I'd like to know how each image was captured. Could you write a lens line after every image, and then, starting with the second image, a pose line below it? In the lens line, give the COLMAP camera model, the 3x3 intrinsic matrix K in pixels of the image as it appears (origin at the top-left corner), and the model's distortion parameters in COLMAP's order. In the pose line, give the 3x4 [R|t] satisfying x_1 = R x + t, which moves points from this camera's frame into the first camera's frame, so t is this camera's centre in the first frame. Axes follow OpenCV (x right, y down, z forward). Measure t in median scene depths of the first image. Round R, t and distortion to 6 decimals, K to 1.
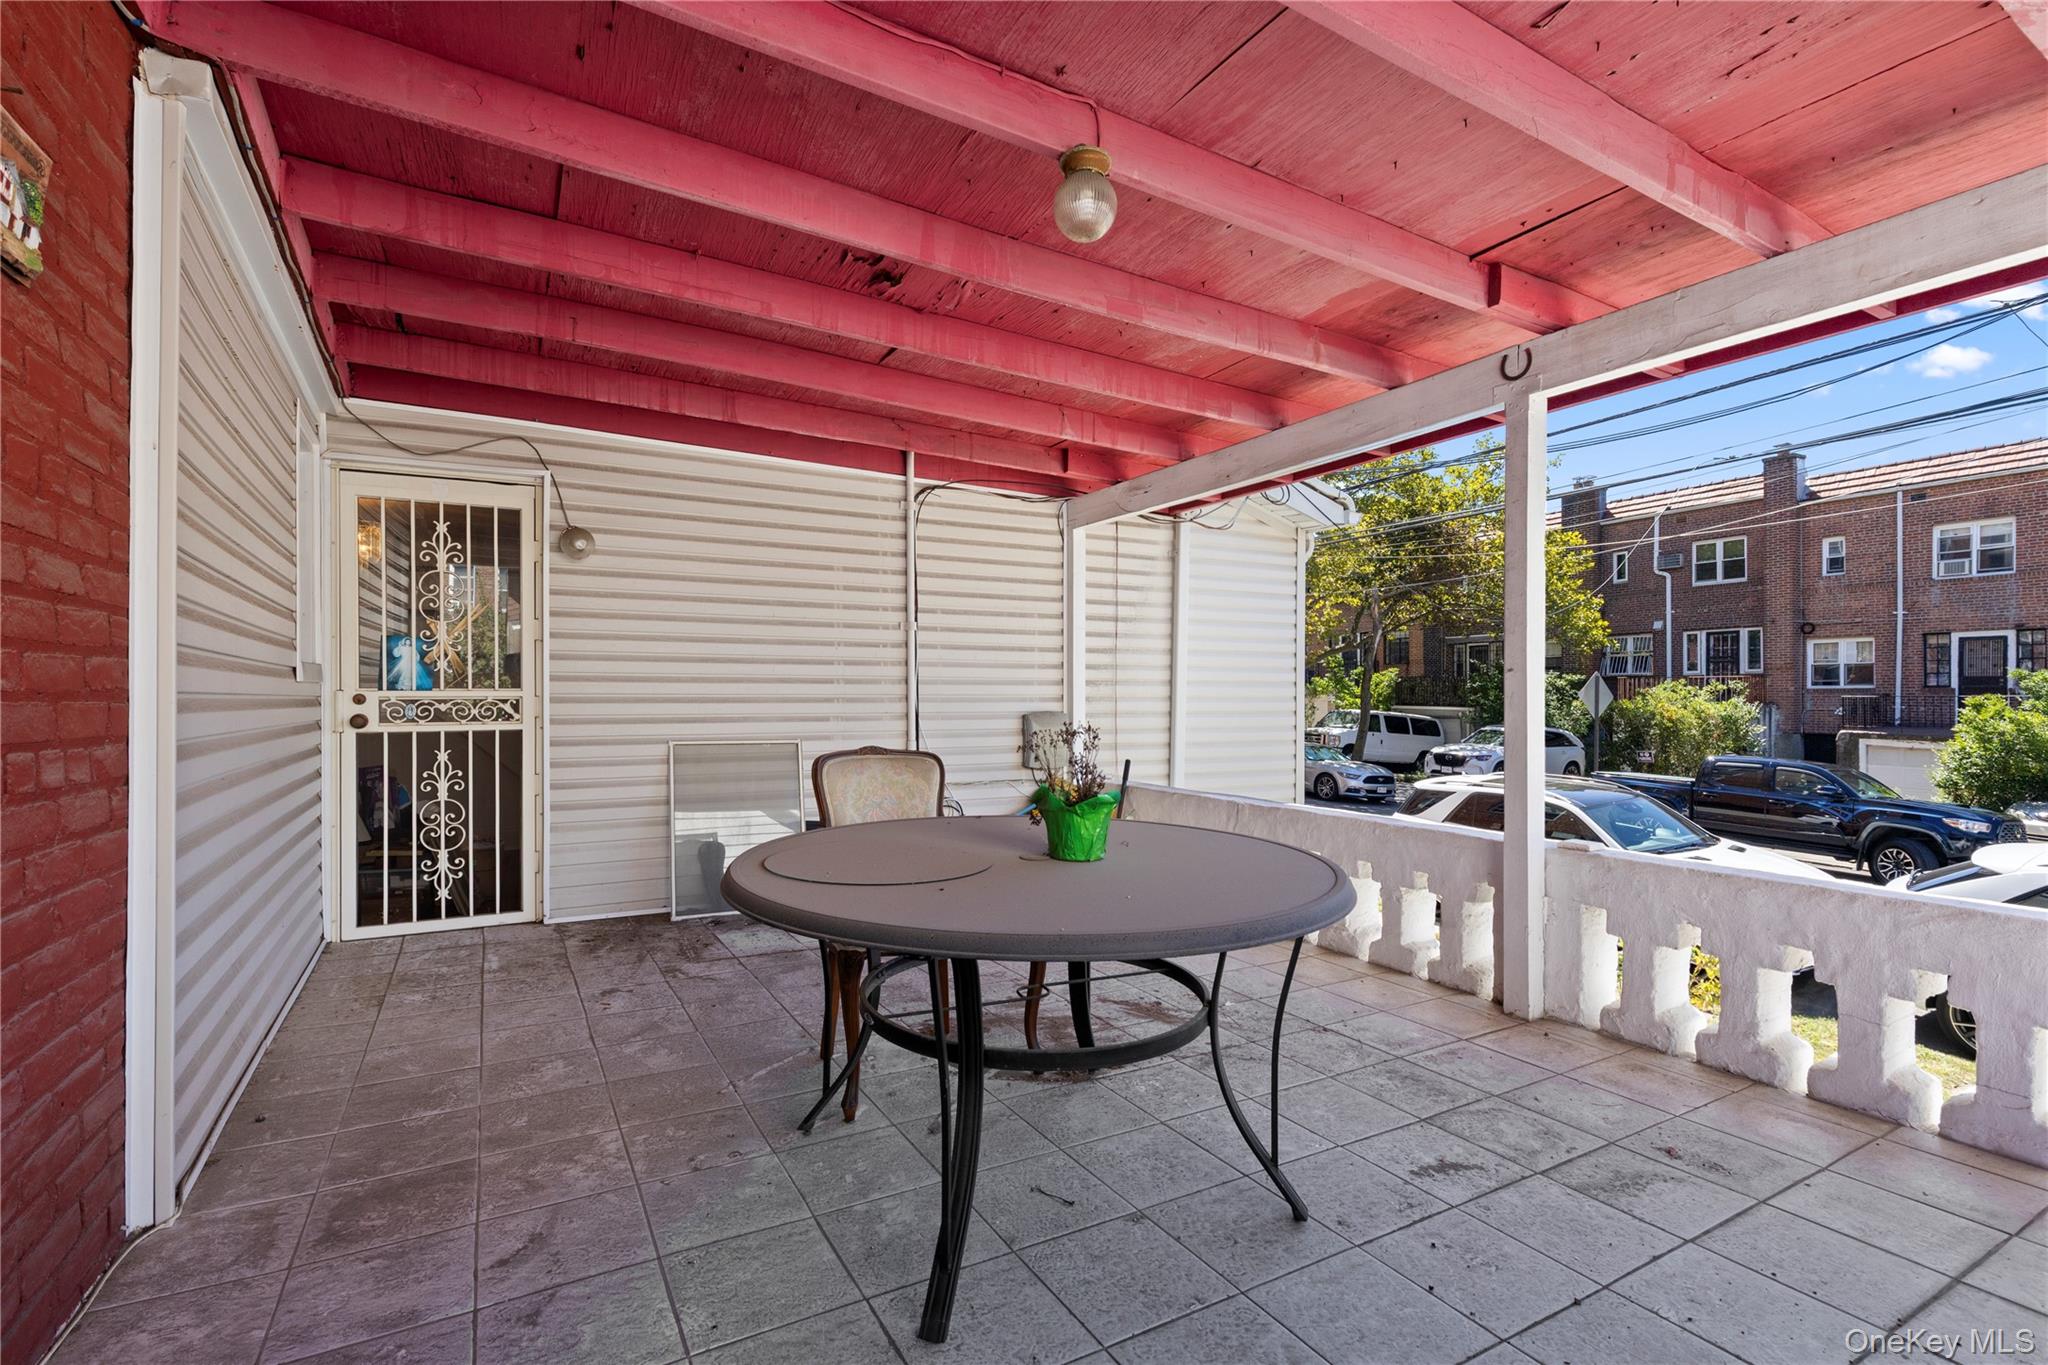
lens RADIAL K [[927.8, 0, 1011.4], [0, 927.8, 698.1], [0, 0, 1]] dist [0.001591, -0.000015]
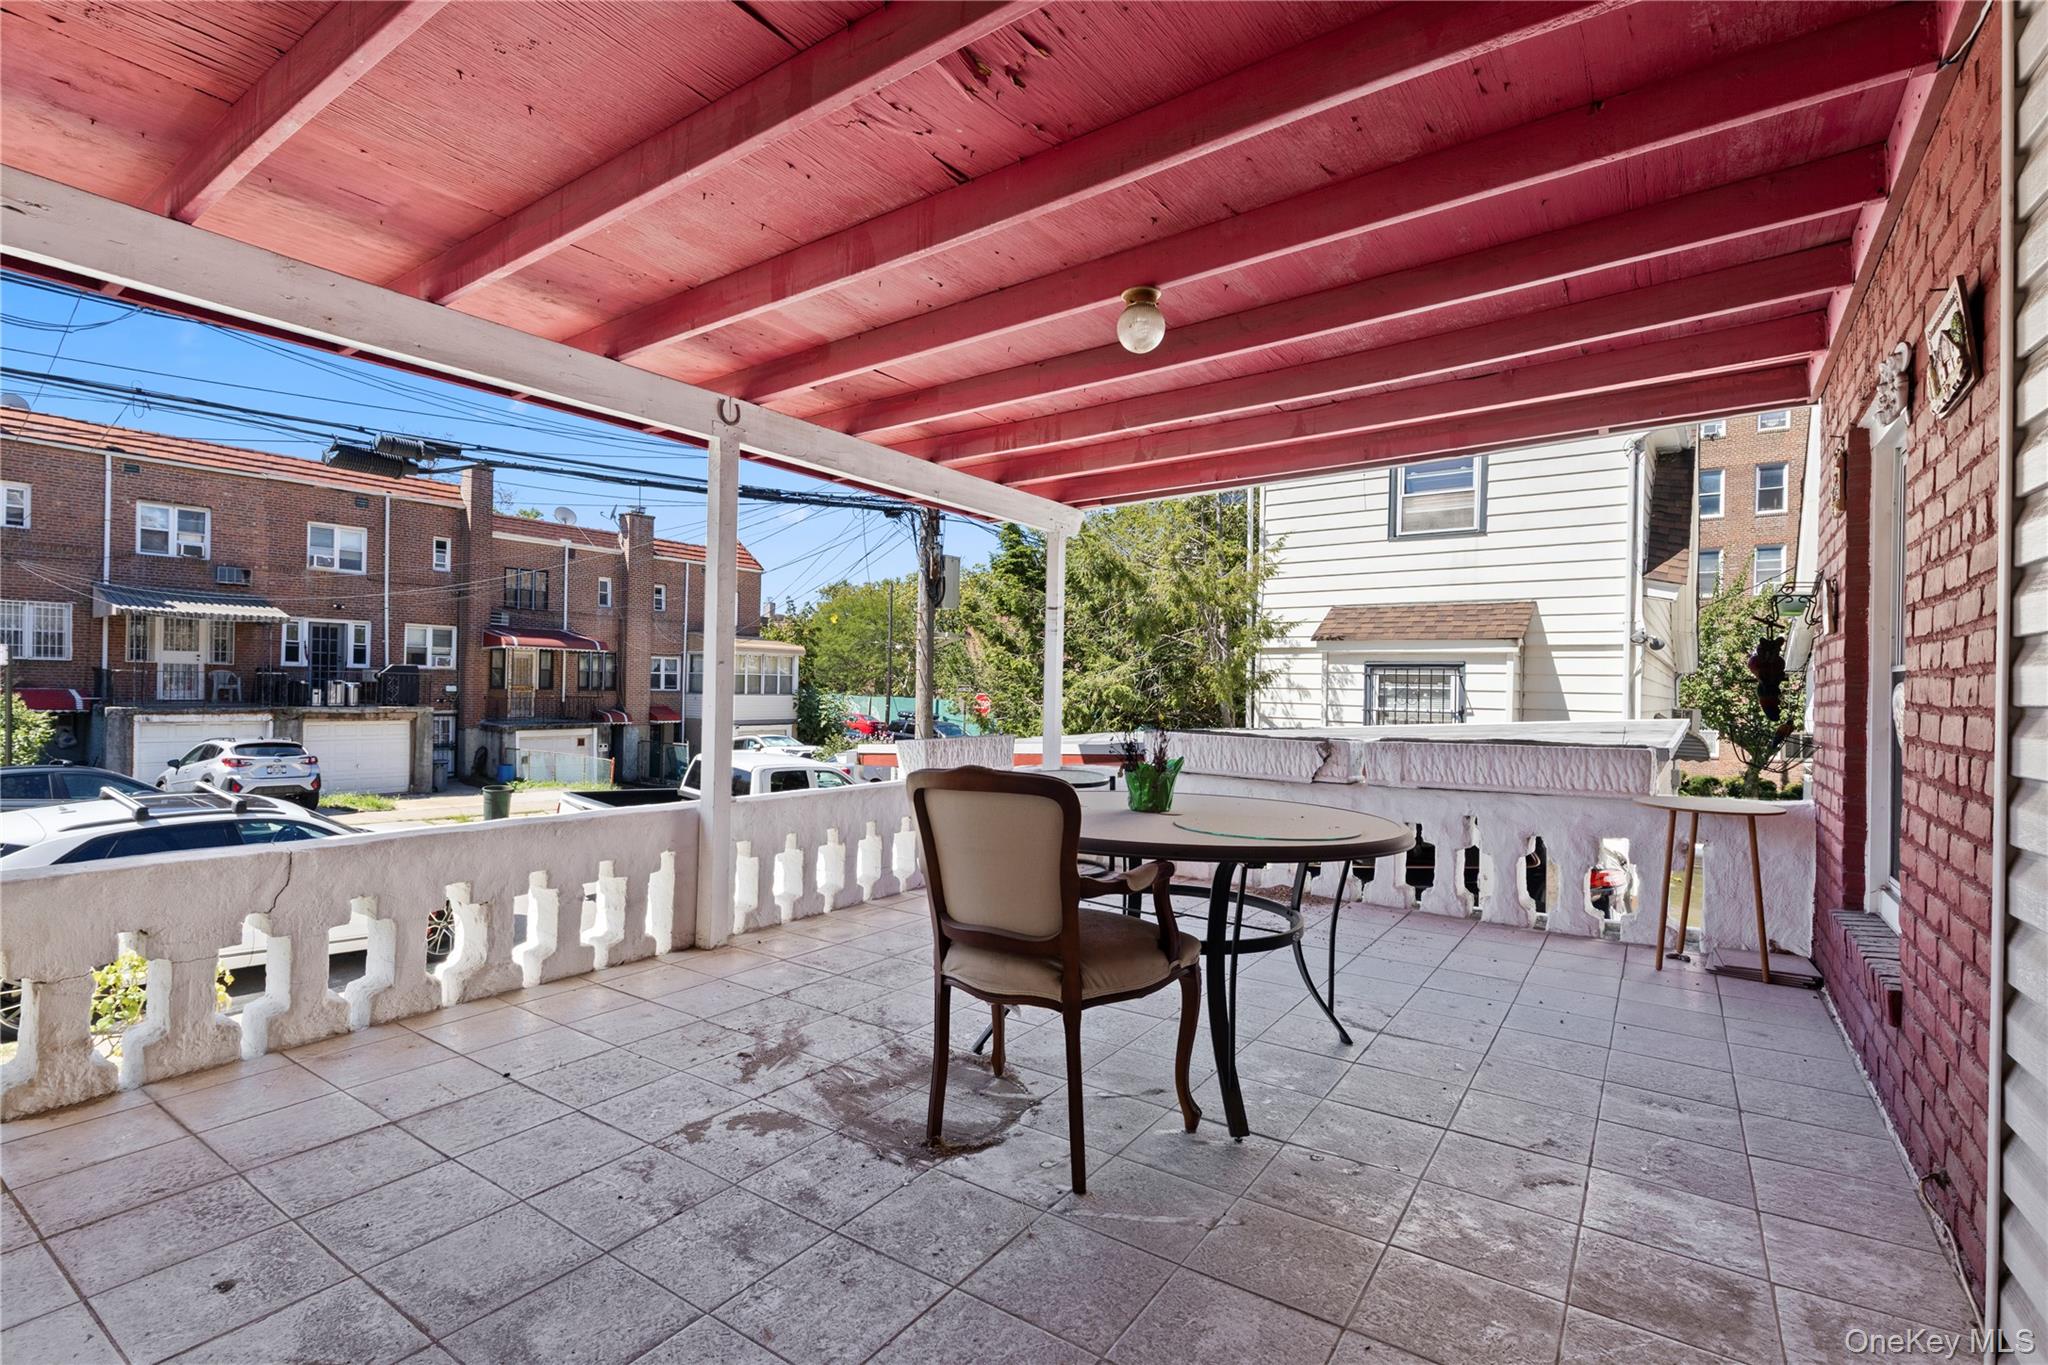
lens RADIAL K [[927.8, 0, 1012.5], [0, 927.8, 683.3], [0, 0, 1]] dist [0.001591, -0.000015]
pose [[-0.431931, -0.005399, 0.901891, -0.958815], [-0.018660, 0.999822, -0.002951, -0.008172], [-0.901714, -0.018104, -0.431954, 1.578743]]
